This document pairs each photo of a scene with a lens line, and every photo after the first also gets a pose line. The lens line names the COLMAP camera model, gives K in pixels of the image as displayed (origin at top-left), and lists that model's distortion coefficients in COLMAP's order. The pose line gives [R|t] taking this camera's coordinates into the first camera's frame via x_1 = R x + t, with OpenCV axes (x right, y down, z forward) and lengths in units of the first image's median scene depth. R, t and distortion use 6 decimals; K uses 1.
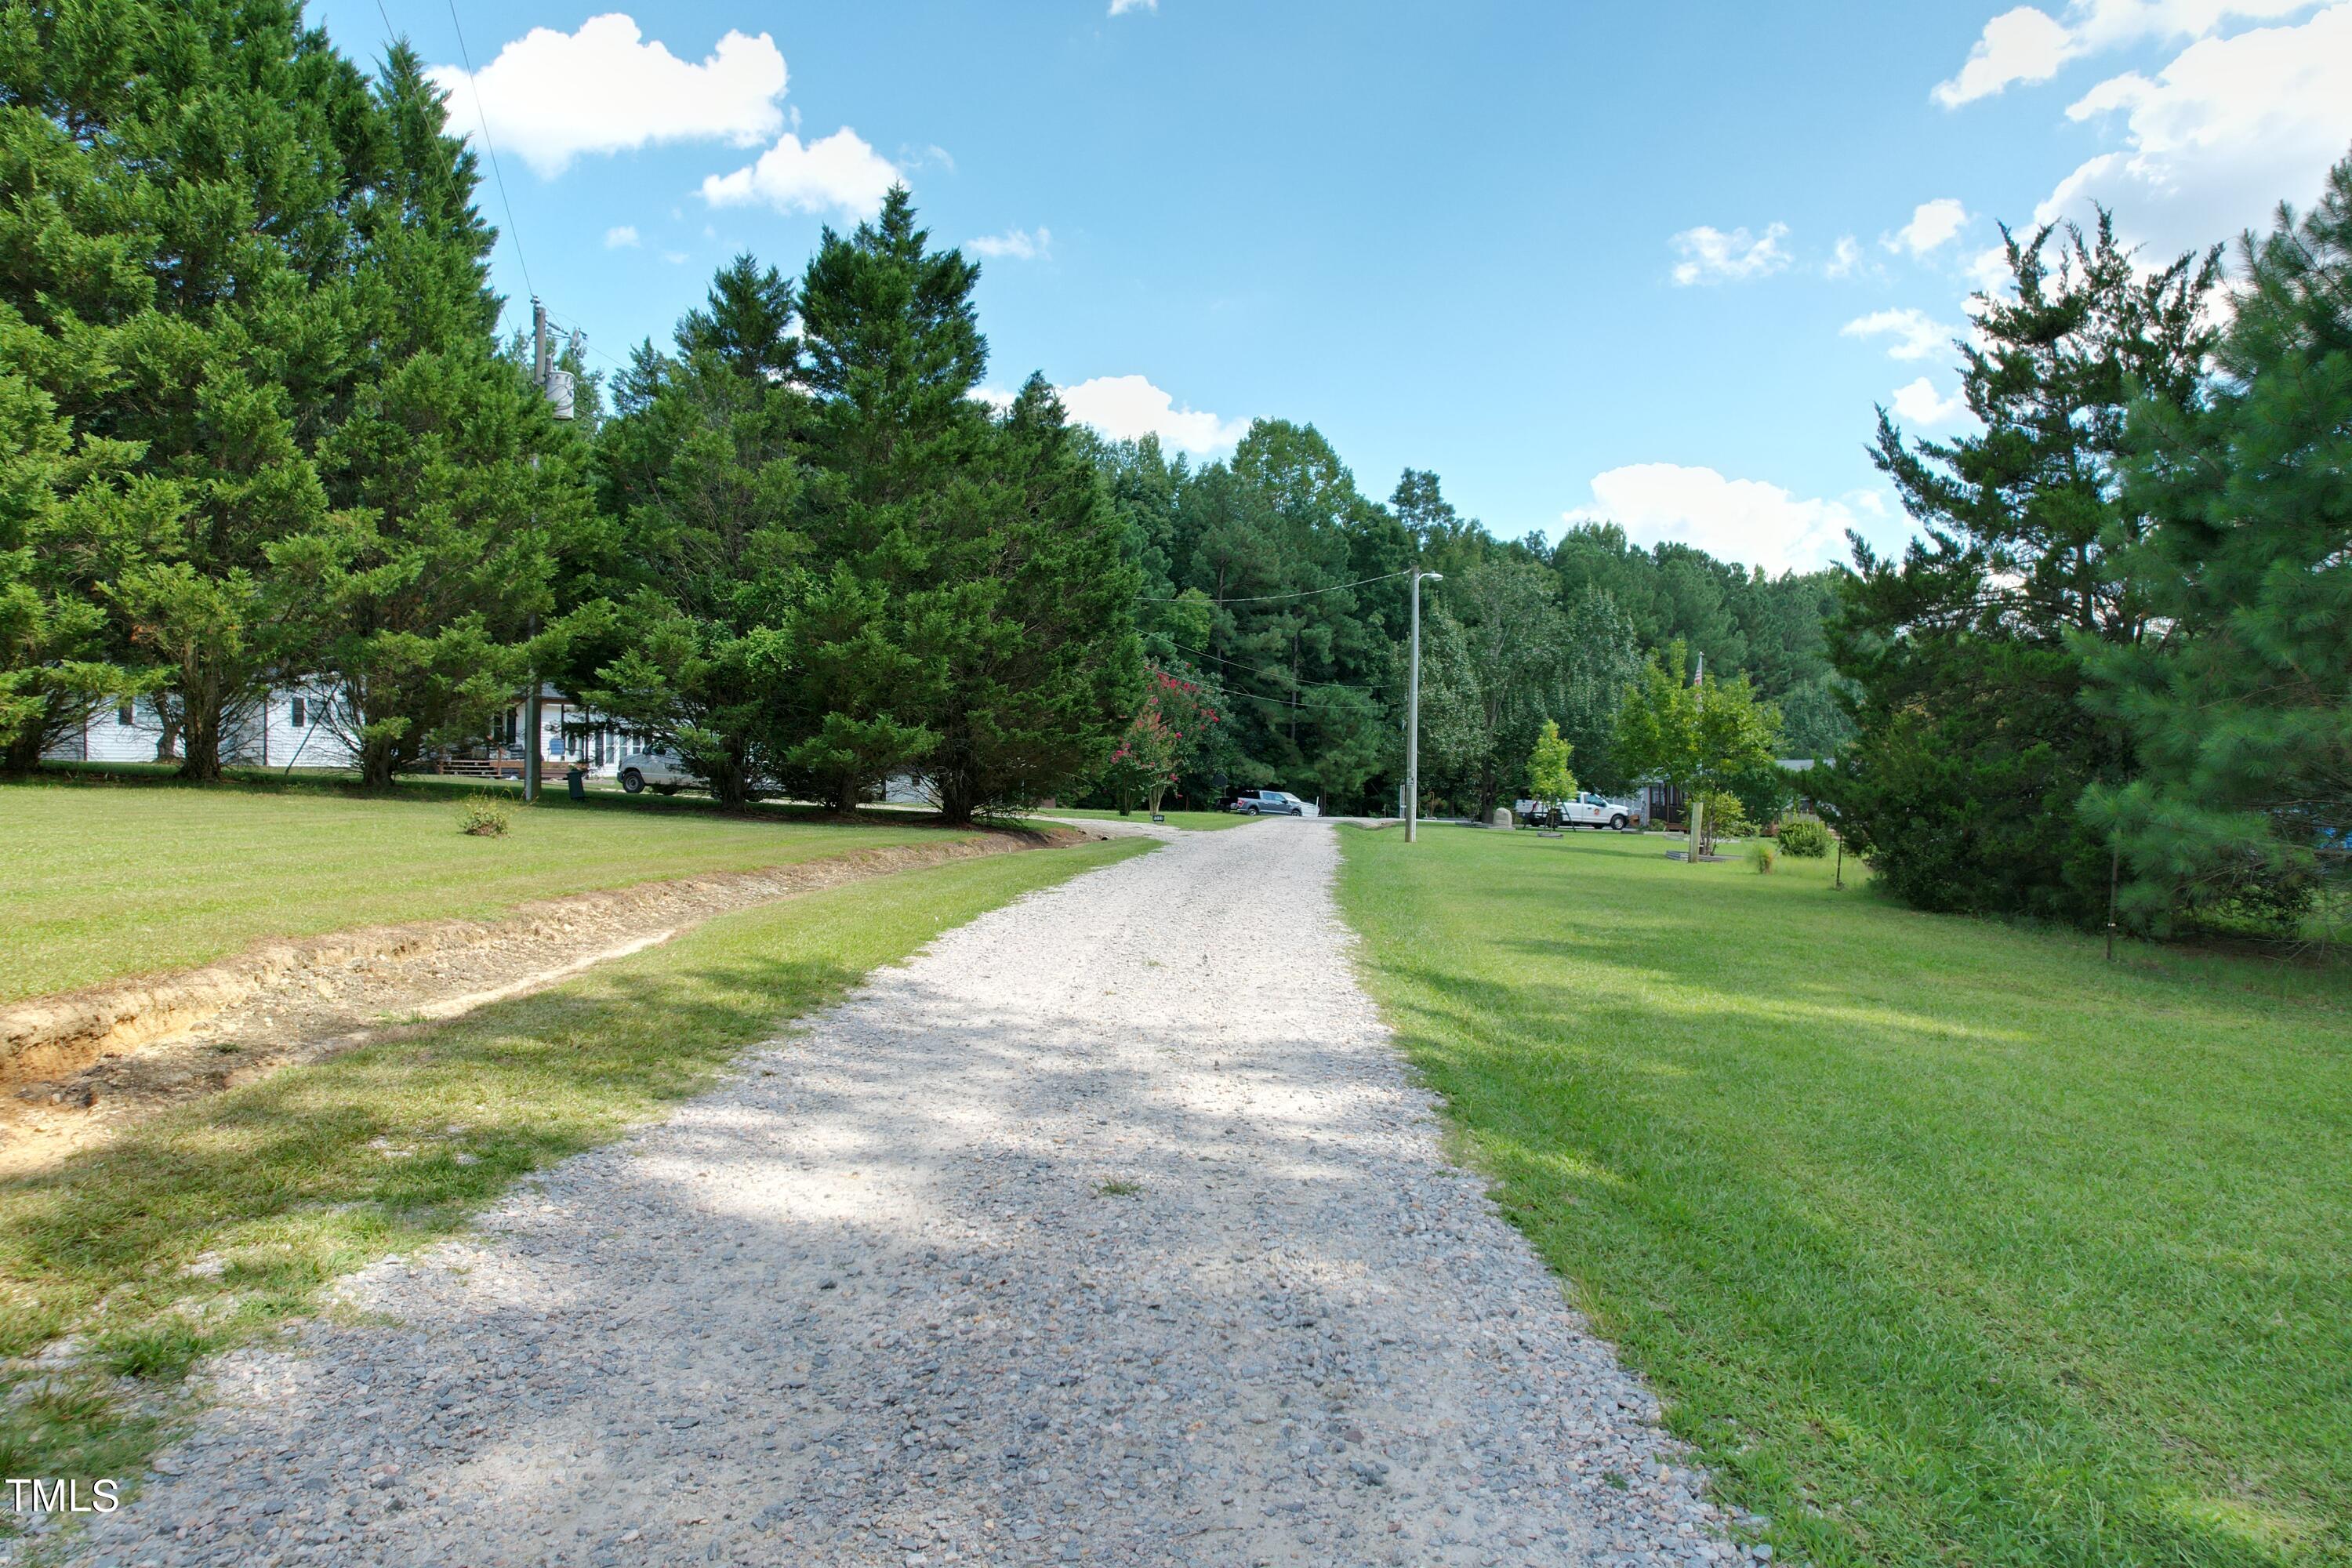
lens RADIAL K [[1502.4, 0, 1173.8], [0, 1502.4, 774.4], [0, 0, 1]] dist [-0.066053, 0.055747]
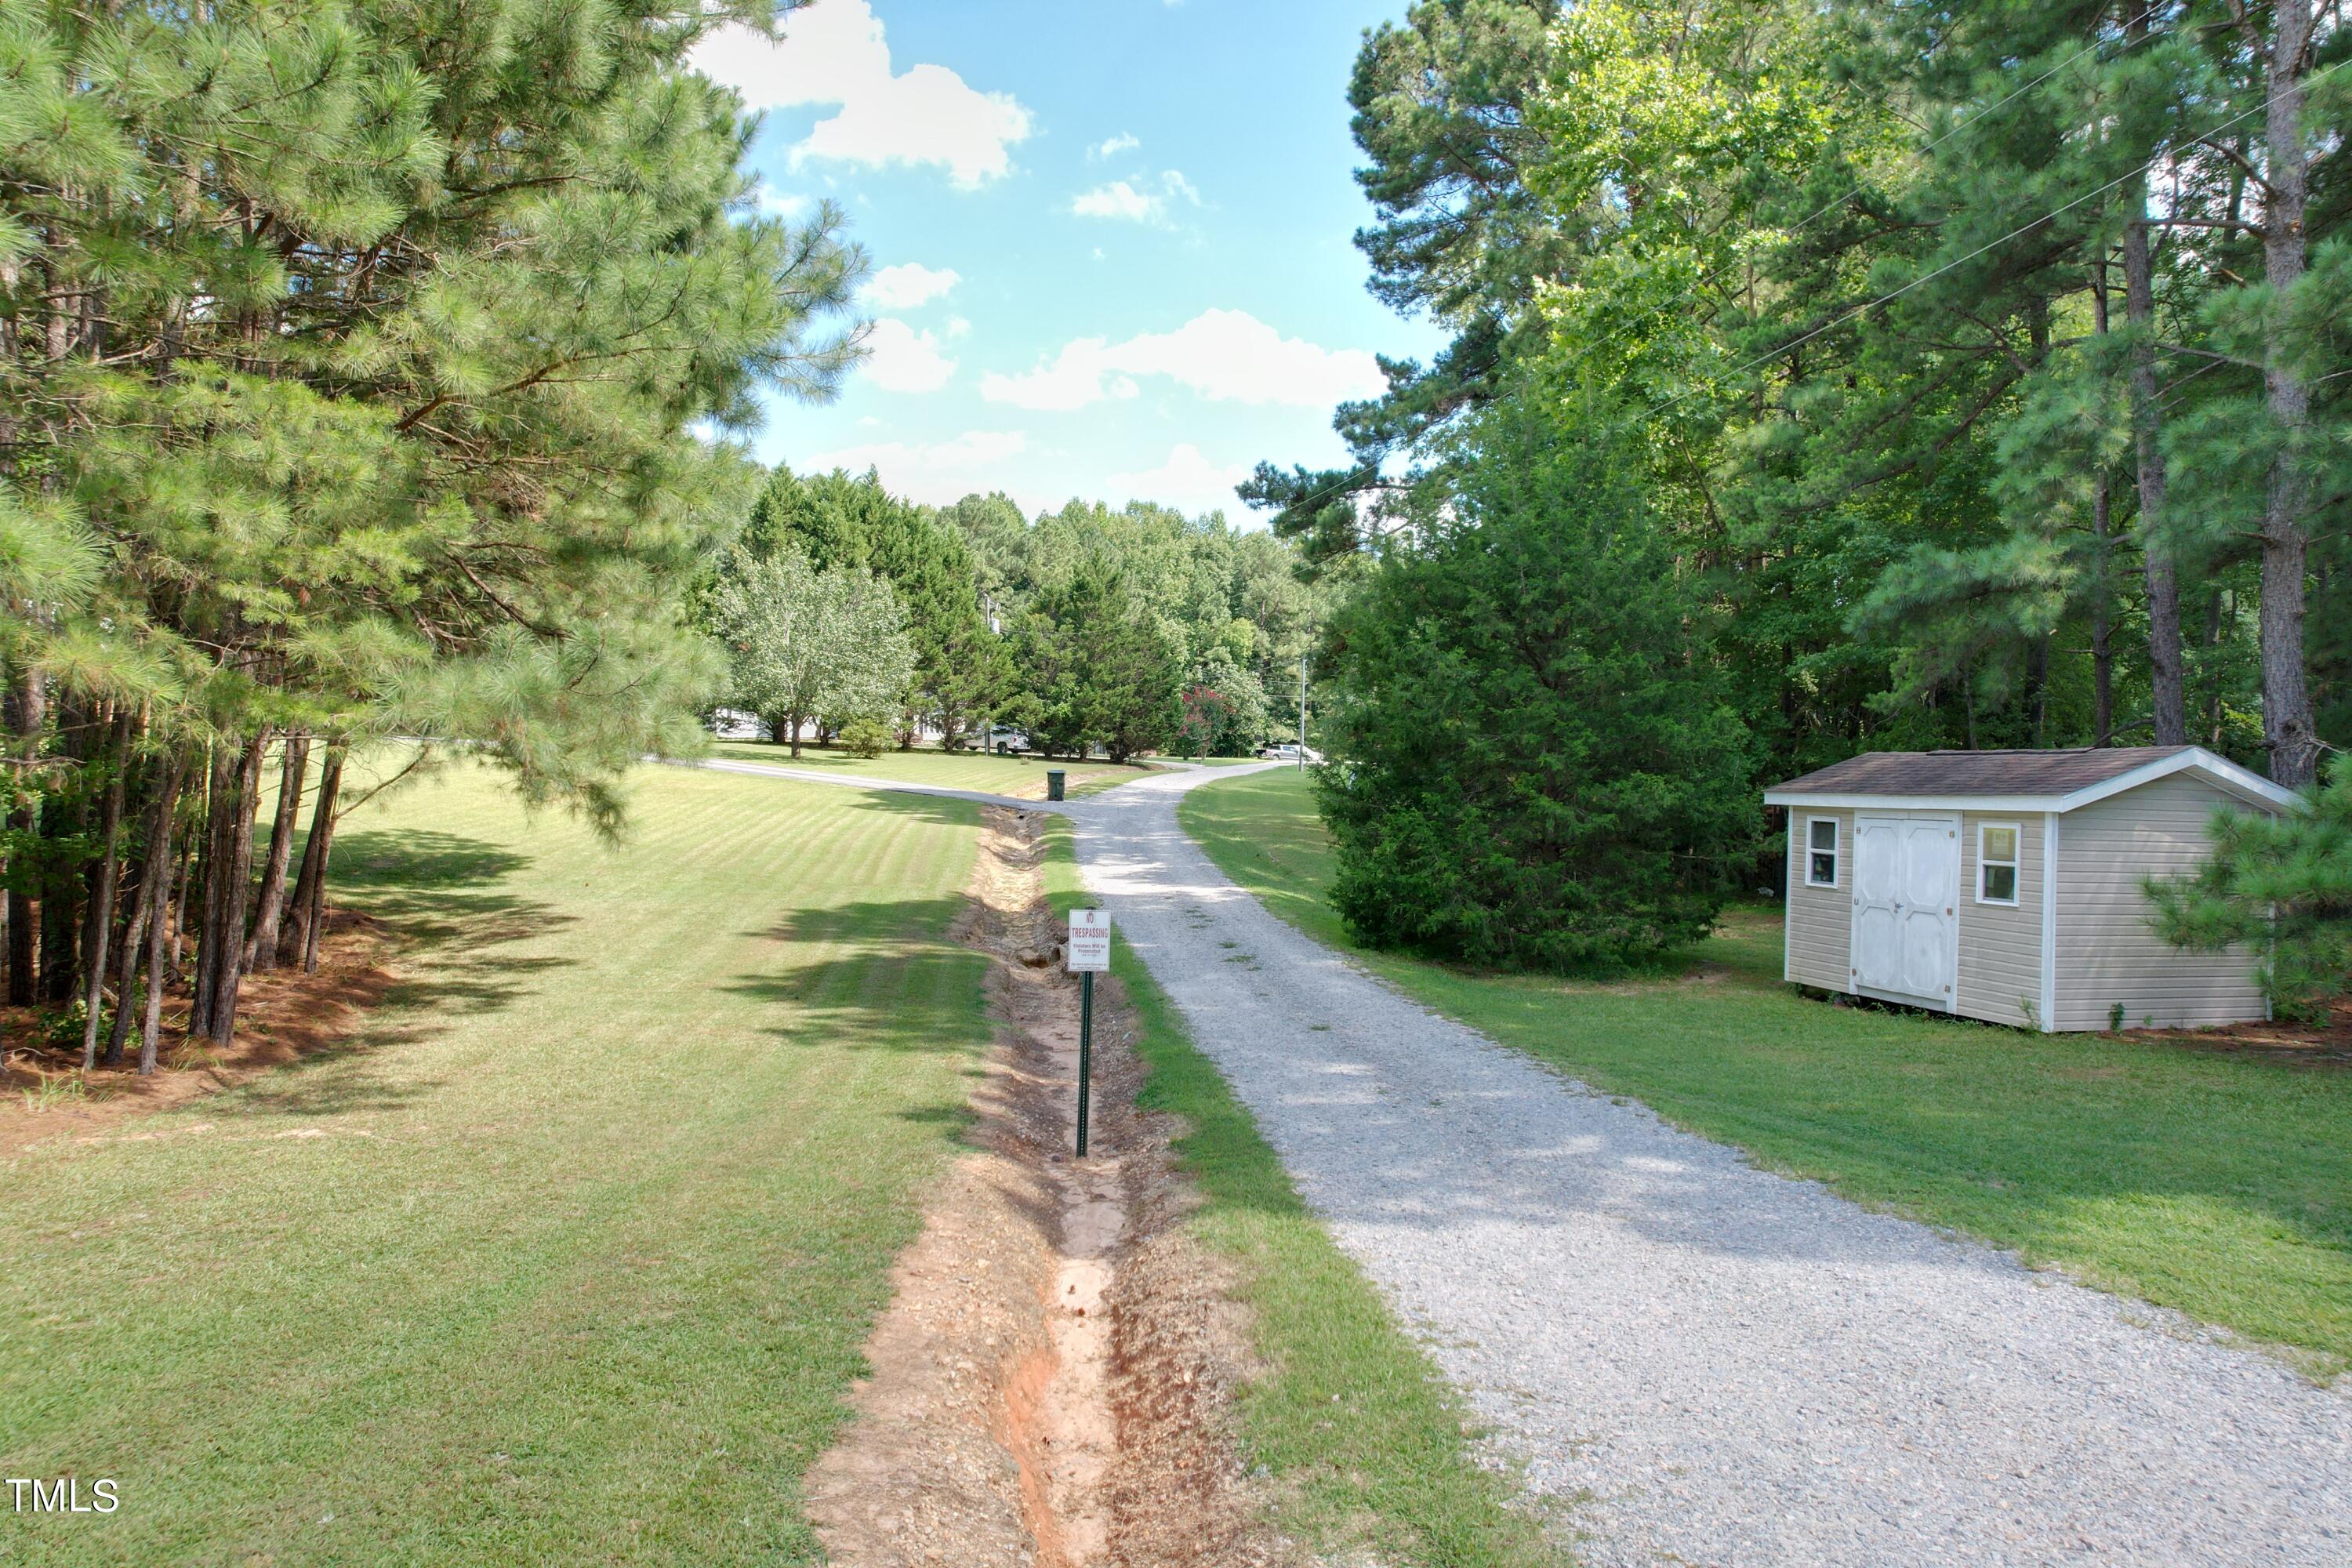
lens RADIAL K [[1502.4, 0, 1173.8], [0, 1502.4, 774.4], [0, 0, 1]] dist [-0.066053, 0.055747]
pose [[0.997519, 0.002545, -0.070358, 0.051649], [0.000112, 0.999288, 0.037734, -0.017241], [0.070404, -0.037648, 0.996808, -0.586427]]
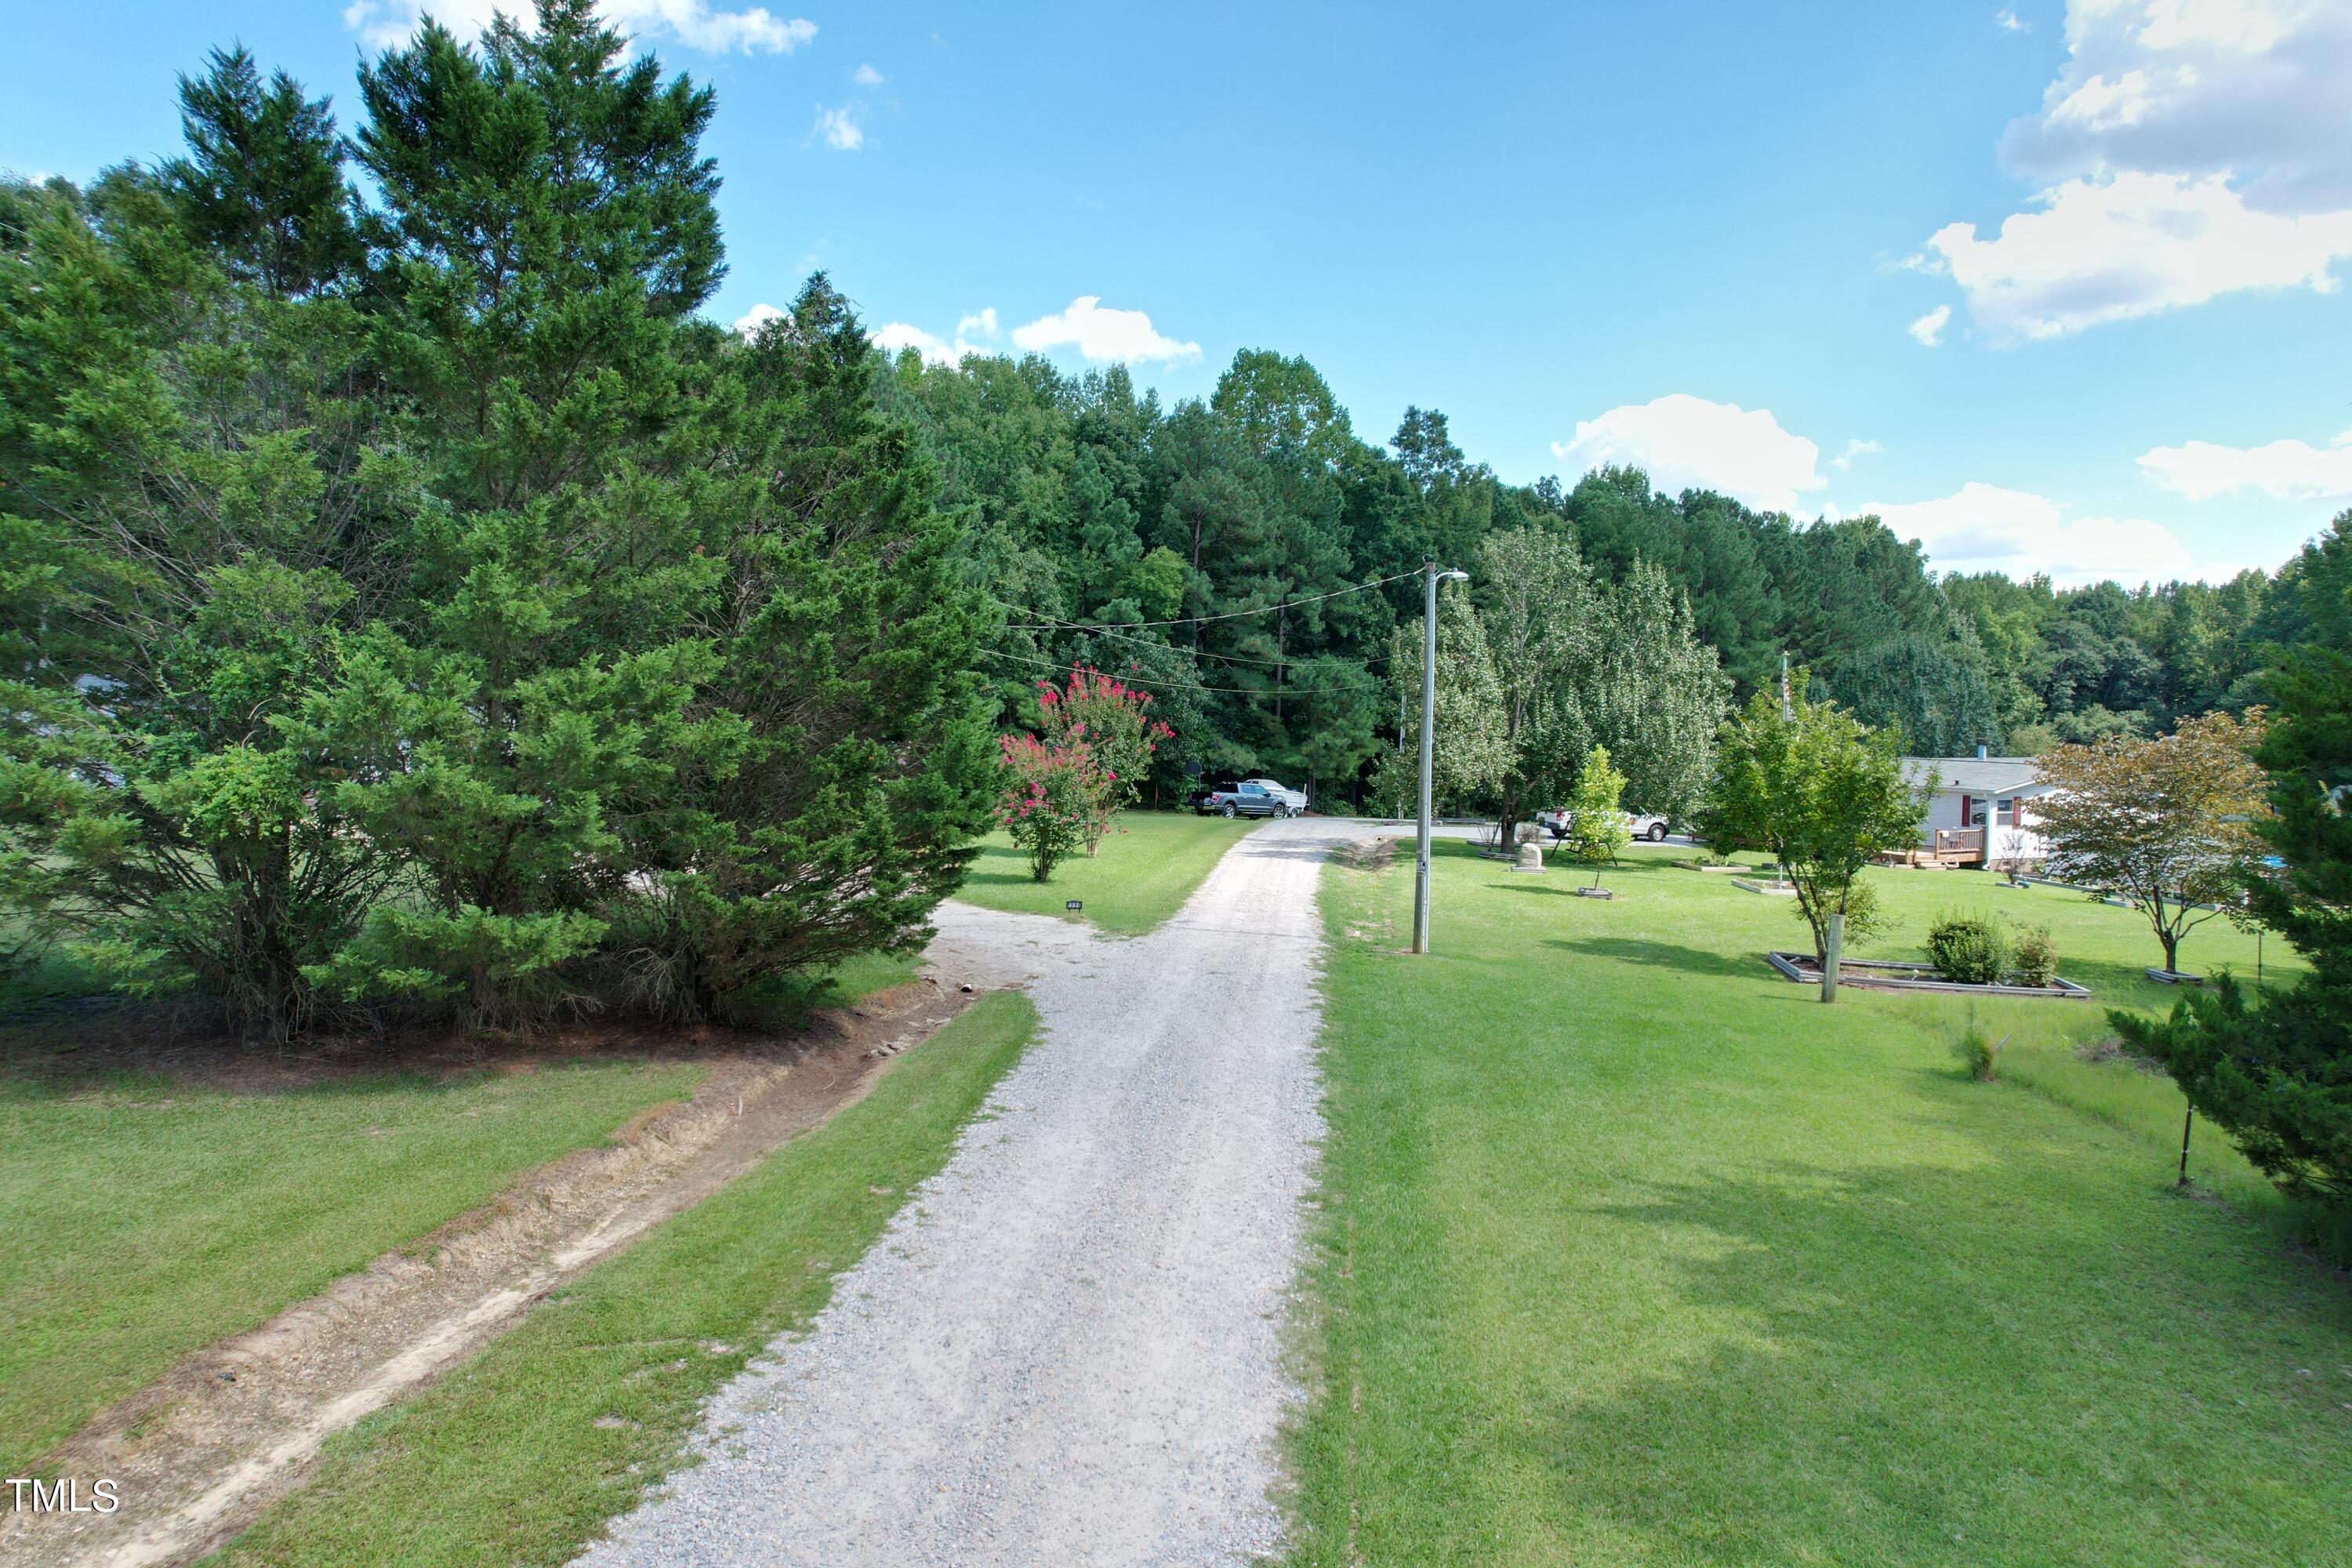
lens RADIAL K [[1502.4, 0, 1173.8], [0, 1502.4, 774.4], [0, 0, 1]] dist [-0.066053, 0.055747]
pose [[0.999993, 0.001894, 0.003149, 0.016125], [-0.002031, 0.999035, 0.043874, -0.029690], [-0.003063, -0.043880, 0.999032, 0.122795]]
